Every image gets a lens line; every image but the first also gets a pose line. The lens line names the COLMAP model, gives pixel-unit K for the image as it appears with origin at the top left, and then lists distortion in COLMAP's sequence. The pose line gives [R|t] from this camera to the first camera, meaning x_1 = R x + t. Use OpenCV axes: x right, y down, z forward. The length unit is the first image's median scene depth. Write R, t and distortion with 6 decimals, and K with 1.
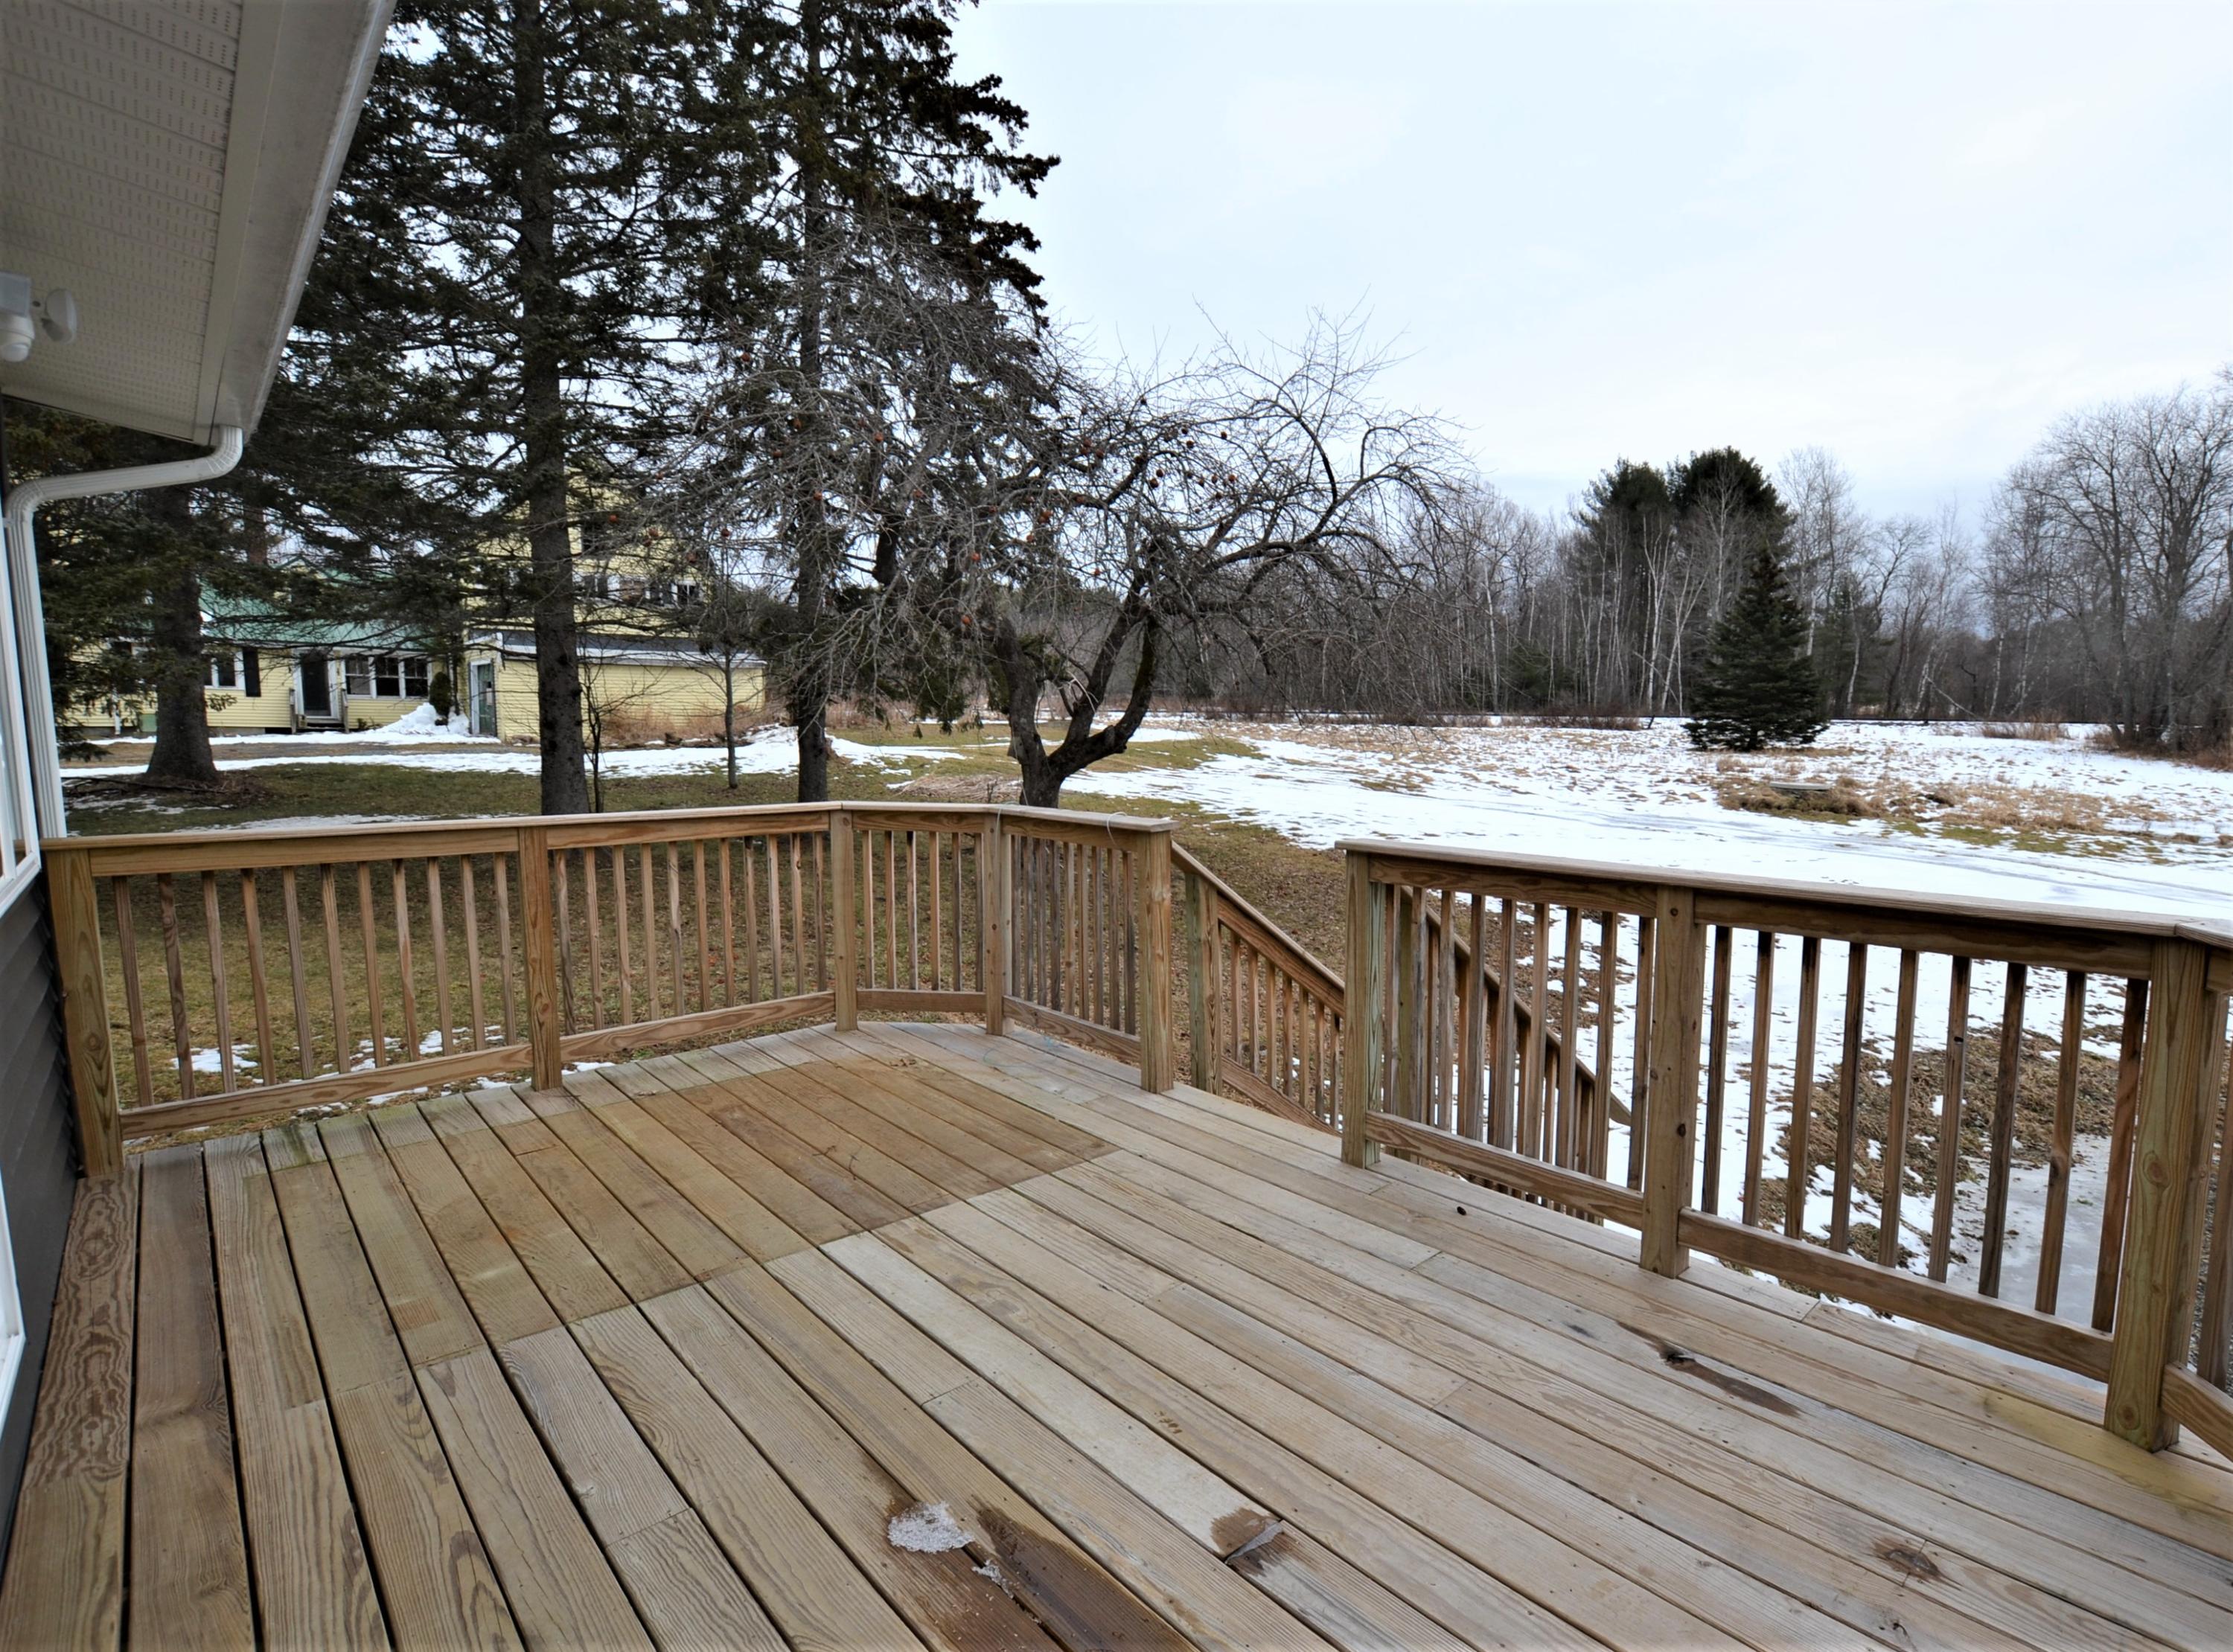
lens RADIAL K [[1131.5, 0, 1212.1], [0, 1131.5, 830.4], [0, 0, 1]] dist [-0.002310, 0.000238]
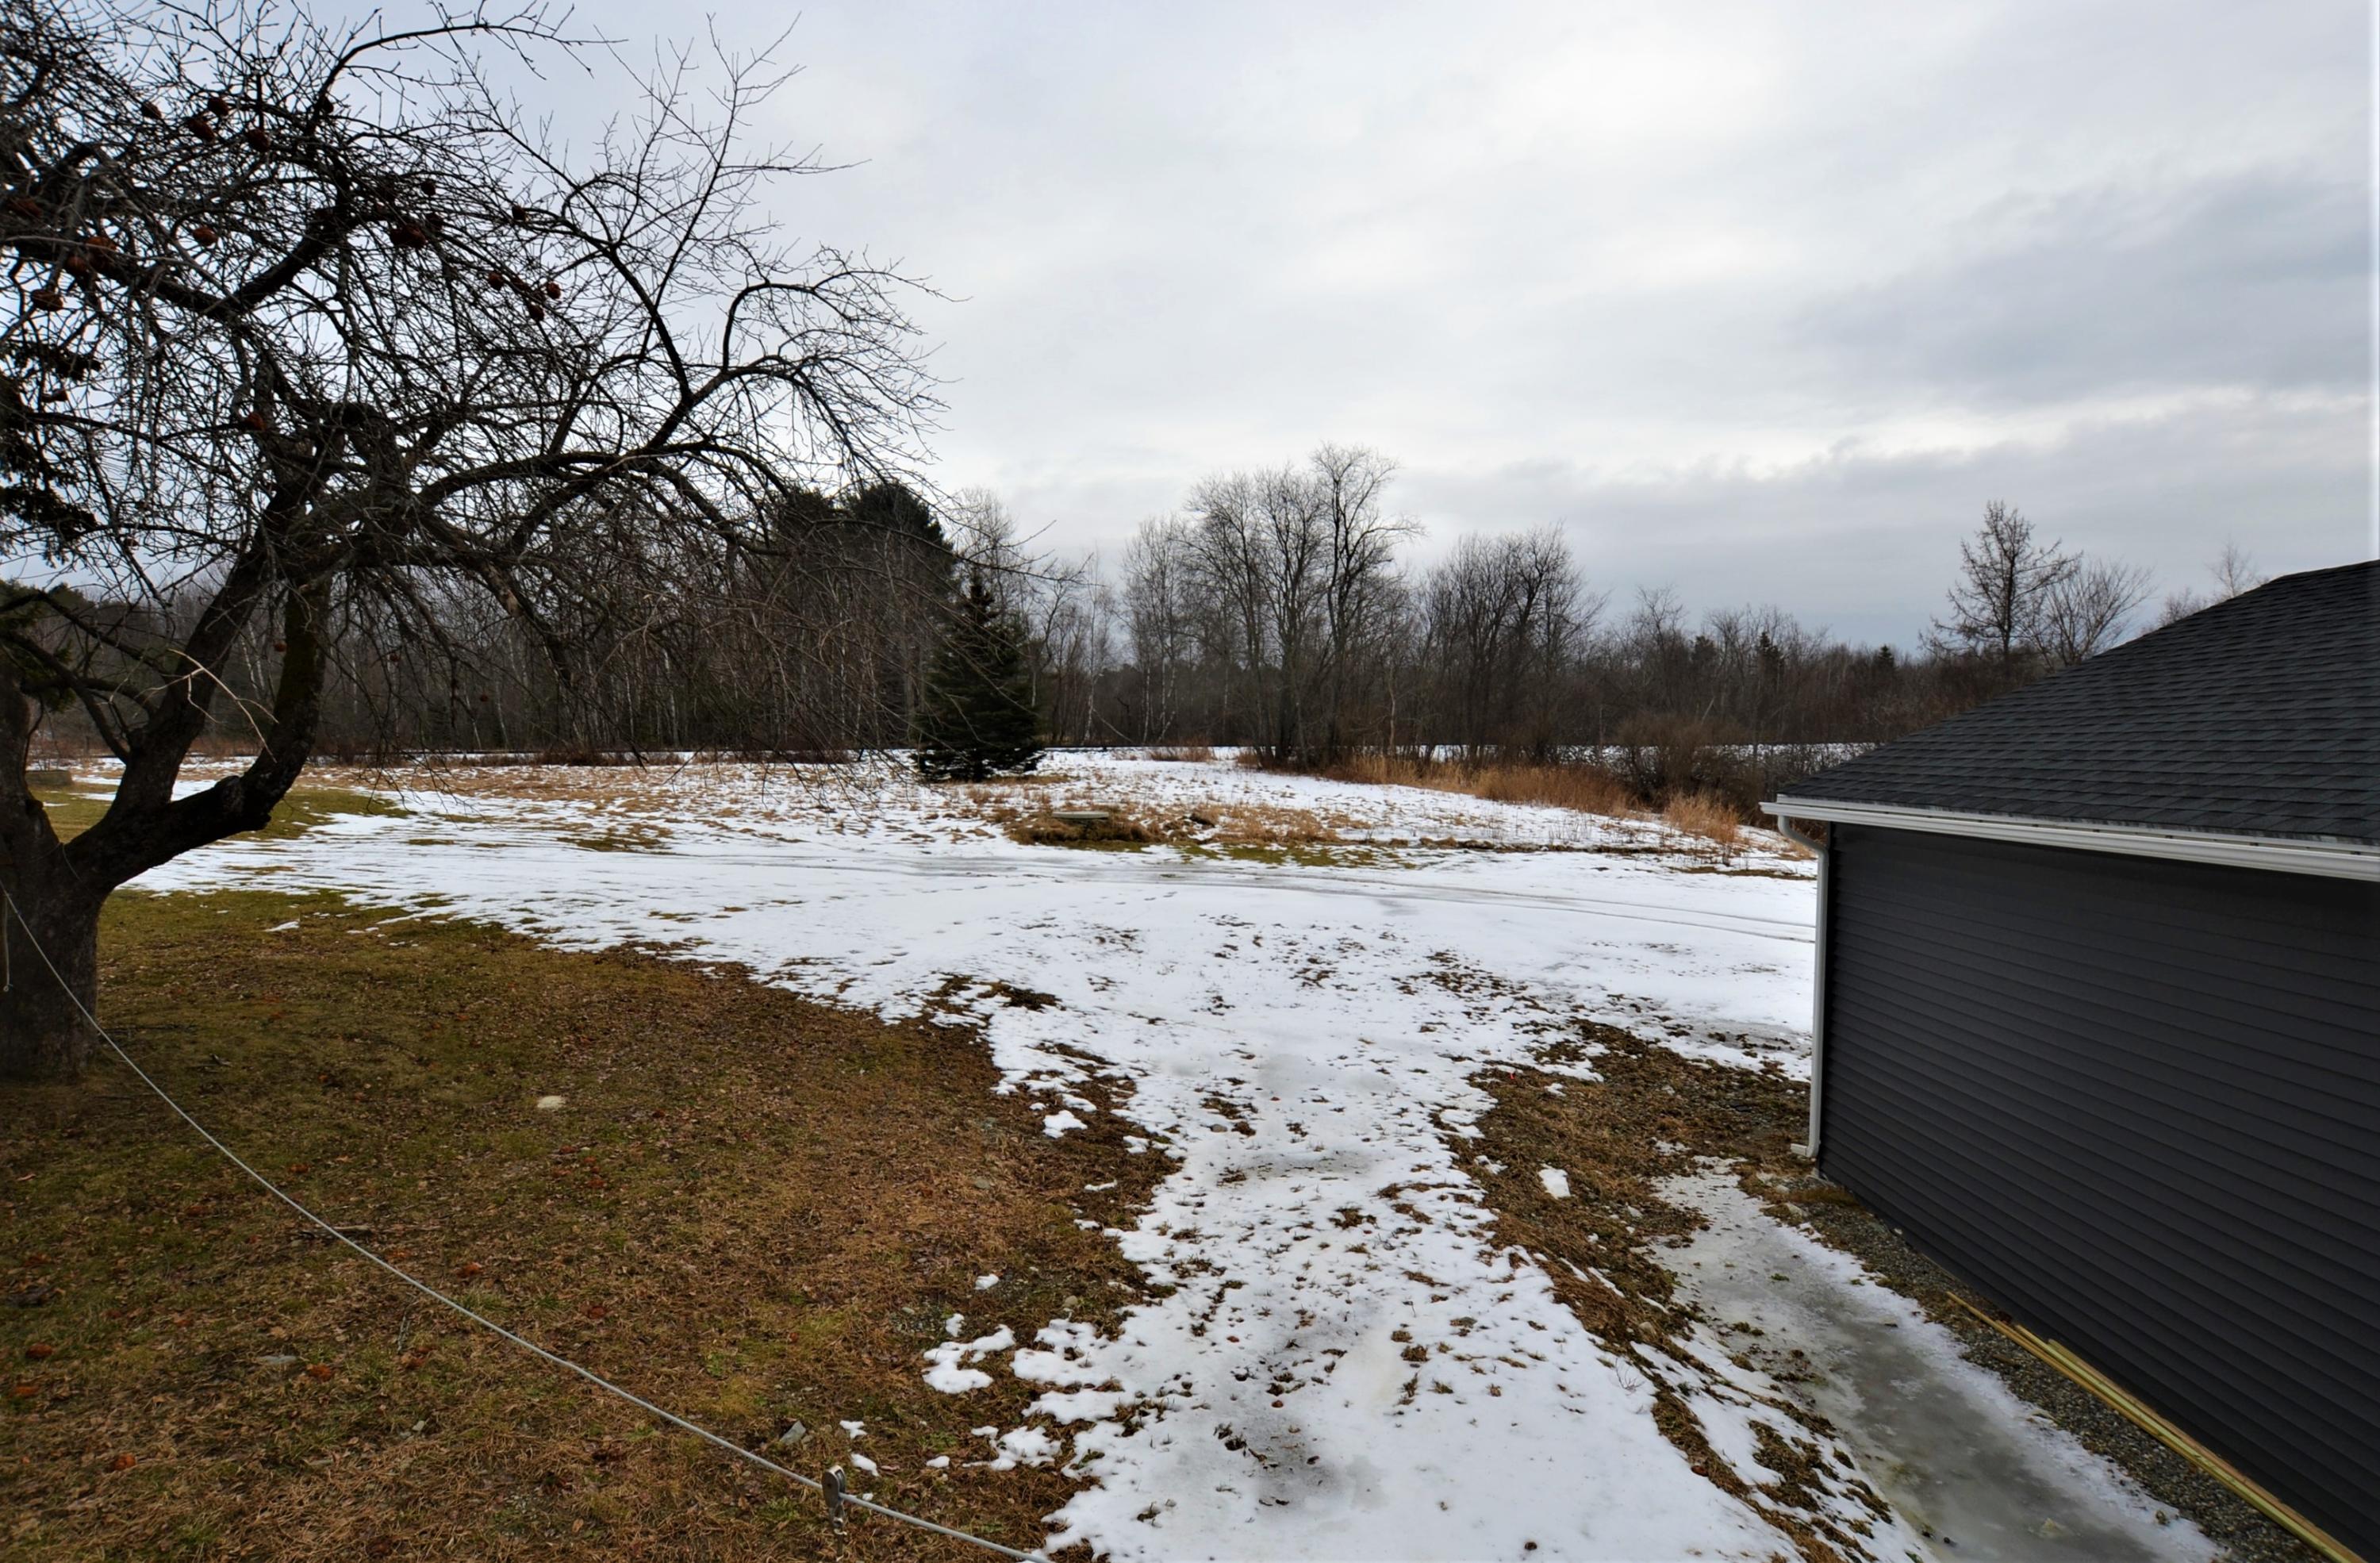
lens RADIAL K [[1190.7, 0, 1189.9], [0, 1190.7, 827.0], [0, 0, 1]] dist [-0.017419, -0.000242]
pose [[0.786338, -0.060061, 0.614869, -0.067992], [0.082148, 0.996590, -0.007708, -0.026570], [-0.612310, 0.056572, 0.788591, 0.275913]]
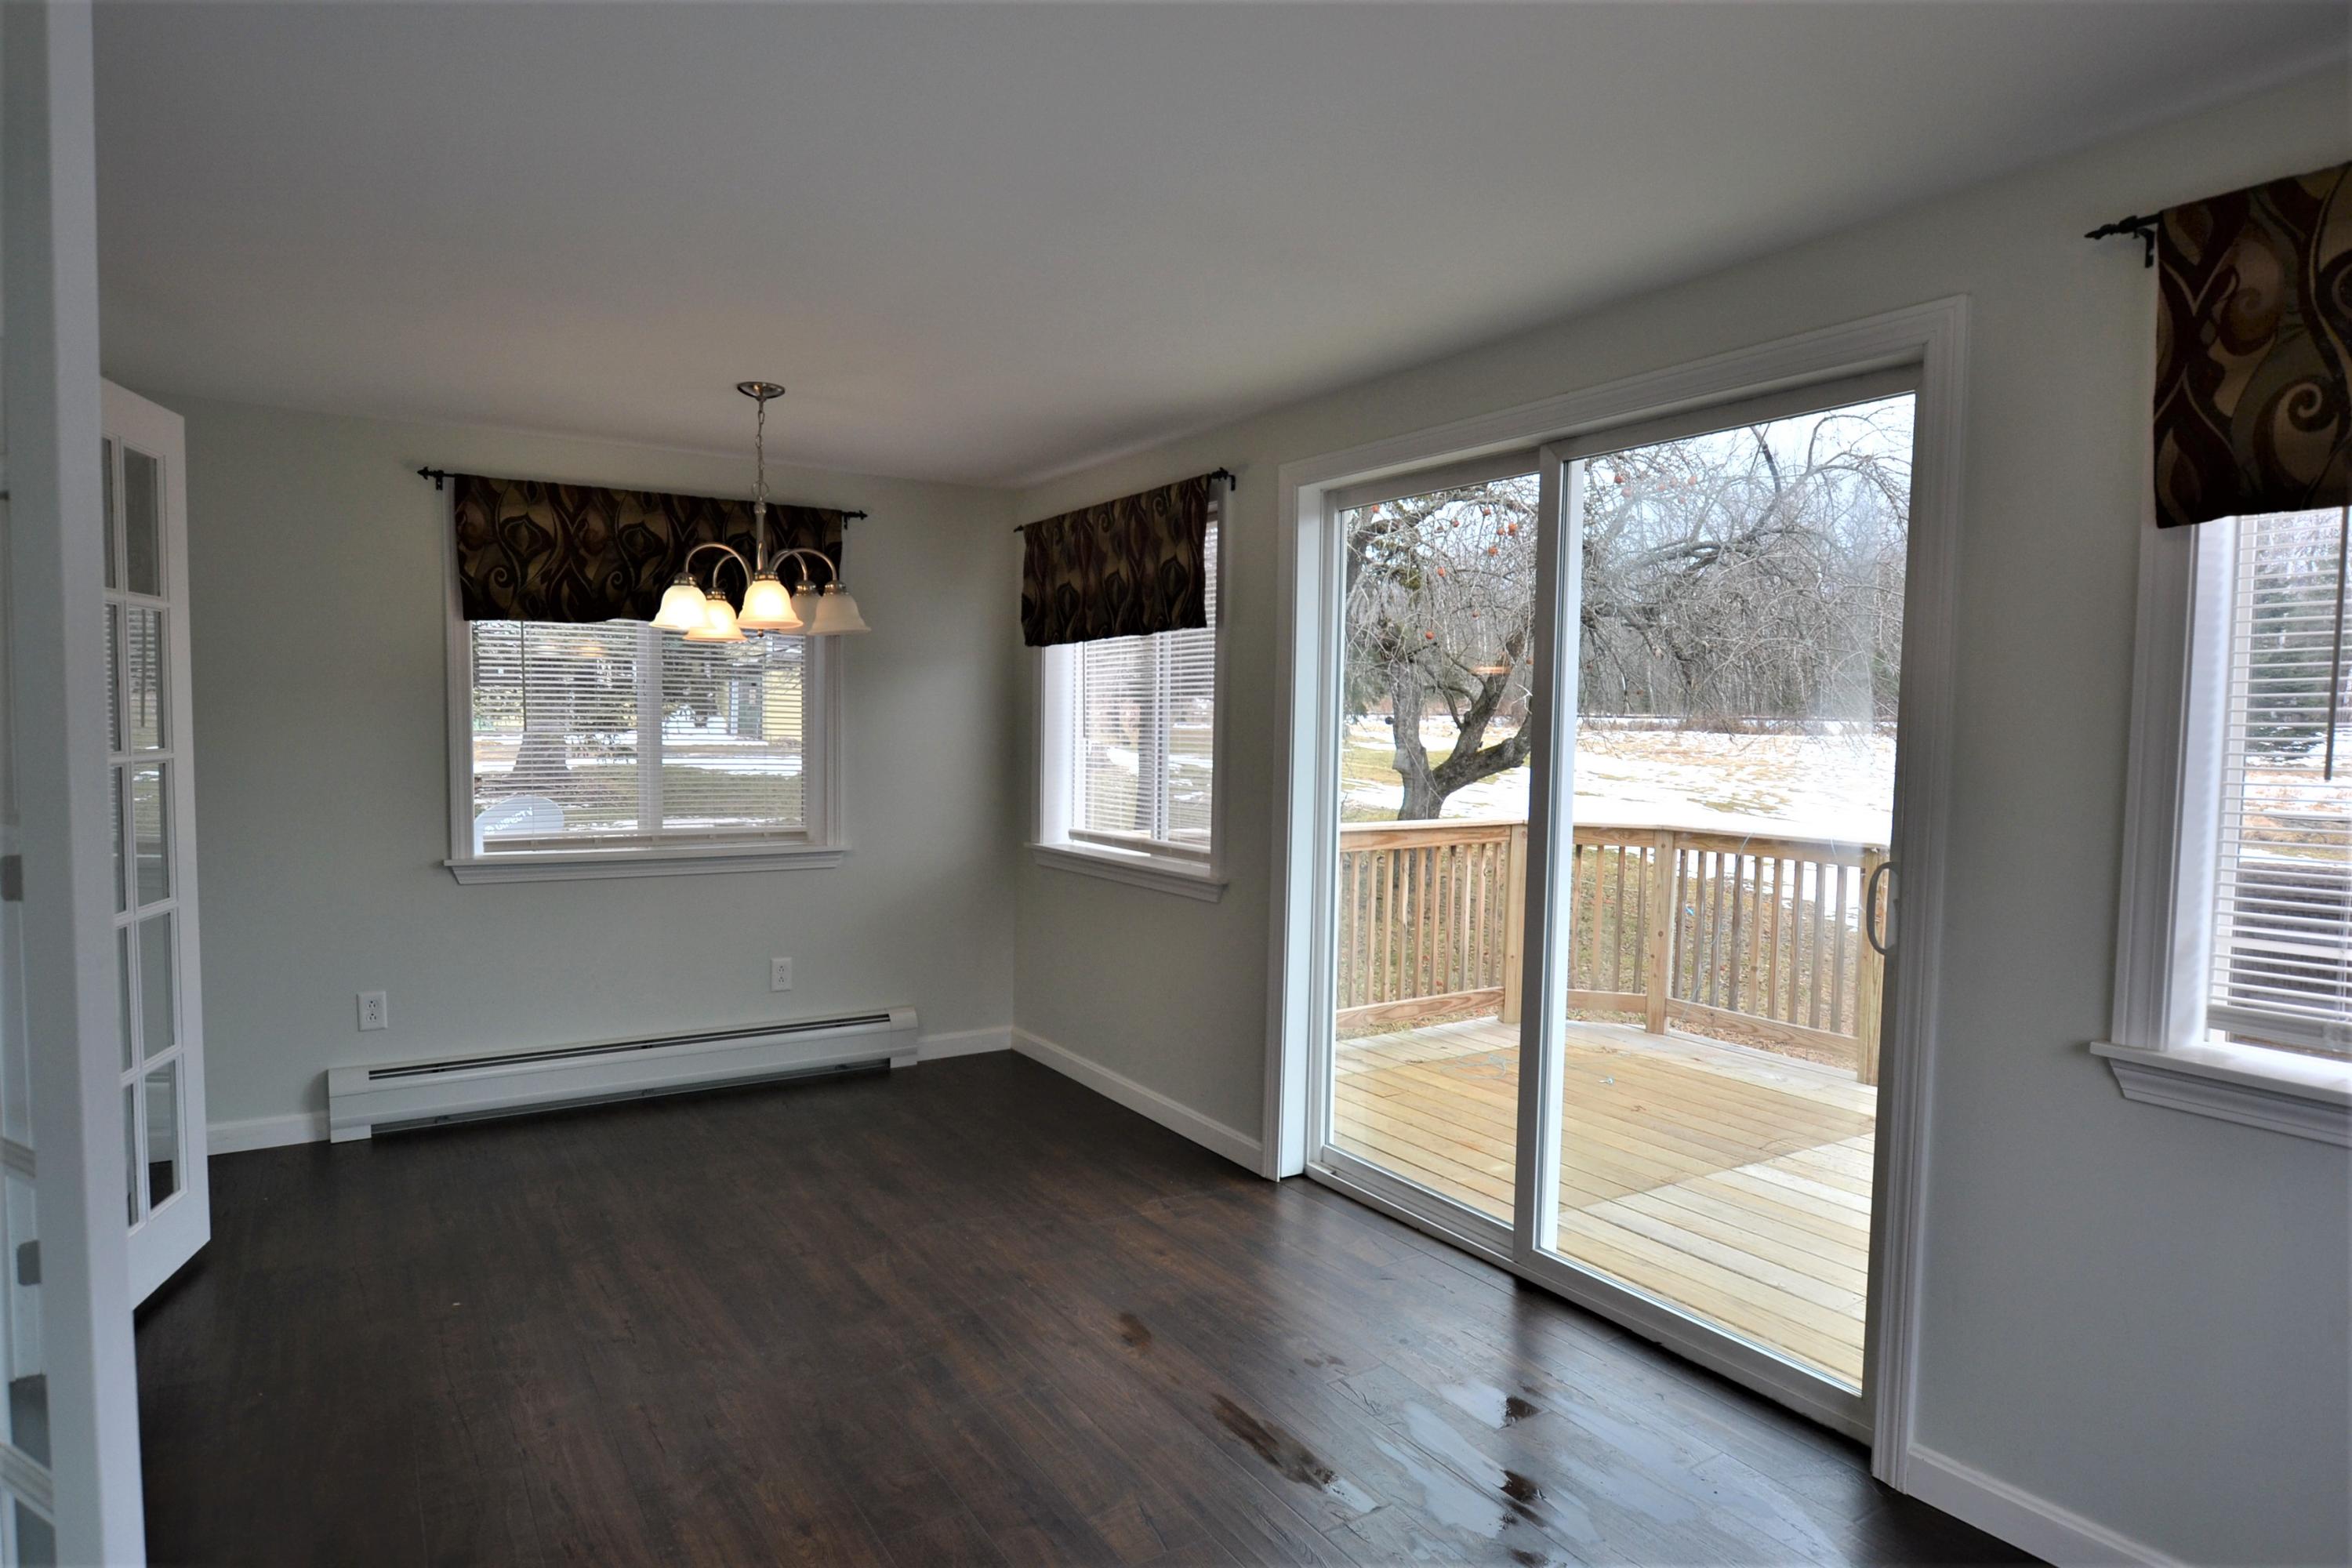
lens RADIAL K [[1333.0, 0, 1176.0], [0, 1333.0, 784.0], [0, 0, 1]] dist [0.004595, 0.002852]
pose [[0.980135, 0.014514, -0.197799, -0.122425], [-0.024565, 0.998523, -0.048451, 0.004277], [0.196803, 0.052347, 0.979045, -0.113099]]
